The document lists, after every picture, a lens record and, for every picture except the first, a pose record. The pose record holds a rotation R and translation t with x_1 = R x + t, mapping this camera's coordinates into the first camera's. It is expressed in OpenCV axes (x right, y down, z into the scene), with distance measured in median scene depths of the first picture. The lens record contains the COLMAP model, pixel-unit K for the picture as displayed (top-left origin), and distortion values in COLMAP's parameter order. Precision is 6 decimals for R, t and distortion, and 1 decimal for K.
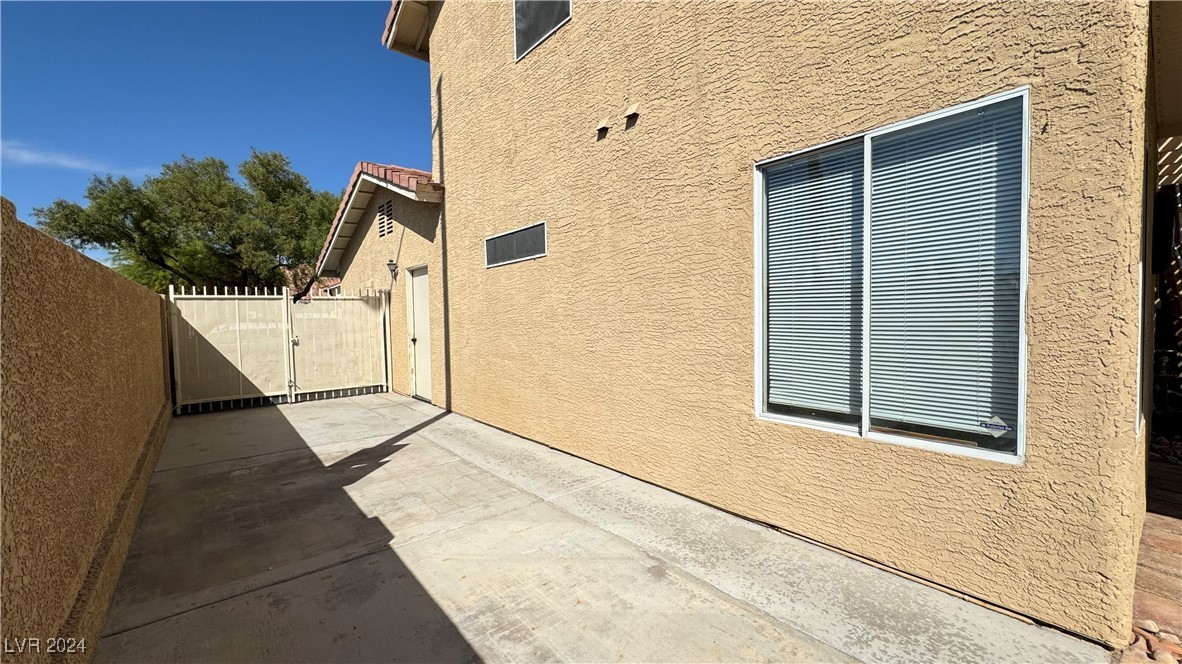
lens RADIAL K [[463.7, 0, 590.6], [0, 463.7, 331.2], [0, 0, 1]] dist [0.000970, 0.000085]
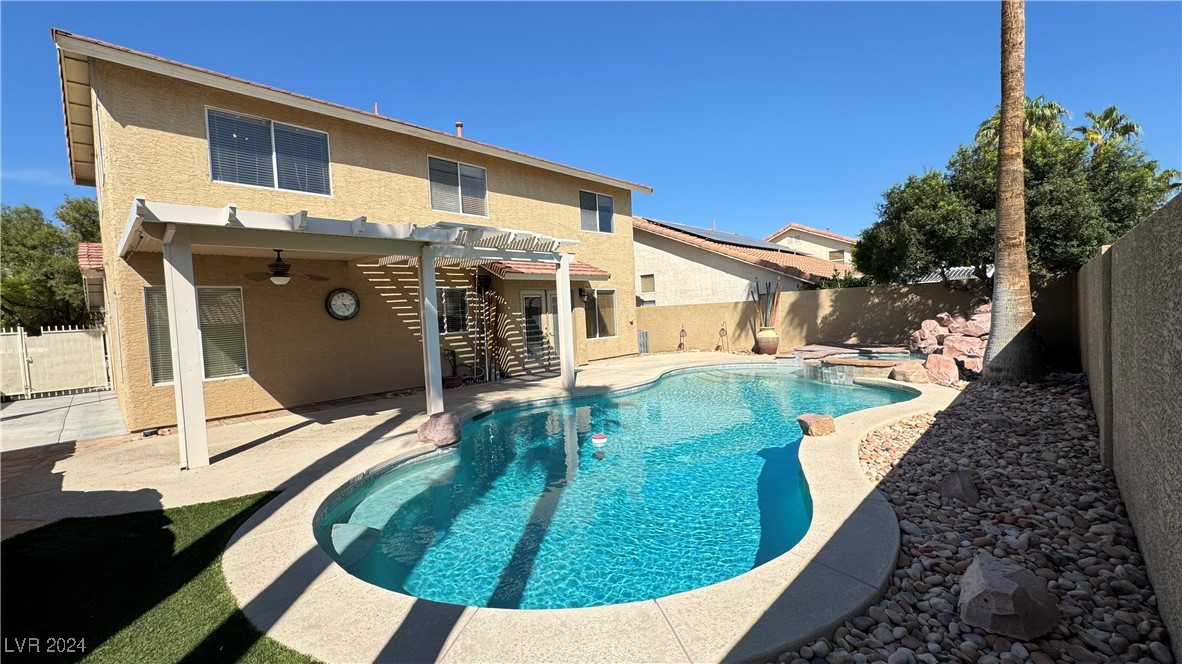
lens RADIAL K [[463.7, 0, 592.5], [0, 463.7, 332.9], [0, 0, 1]] dist [0.000970, 0.000085]
pose [[0.992912, -0.043521, 0.110597, 1.096667], [0.042055, 0.998994, 0.015554, -0.016250], [-0.111163, -0.010793, 0.993744, -0.786946]]
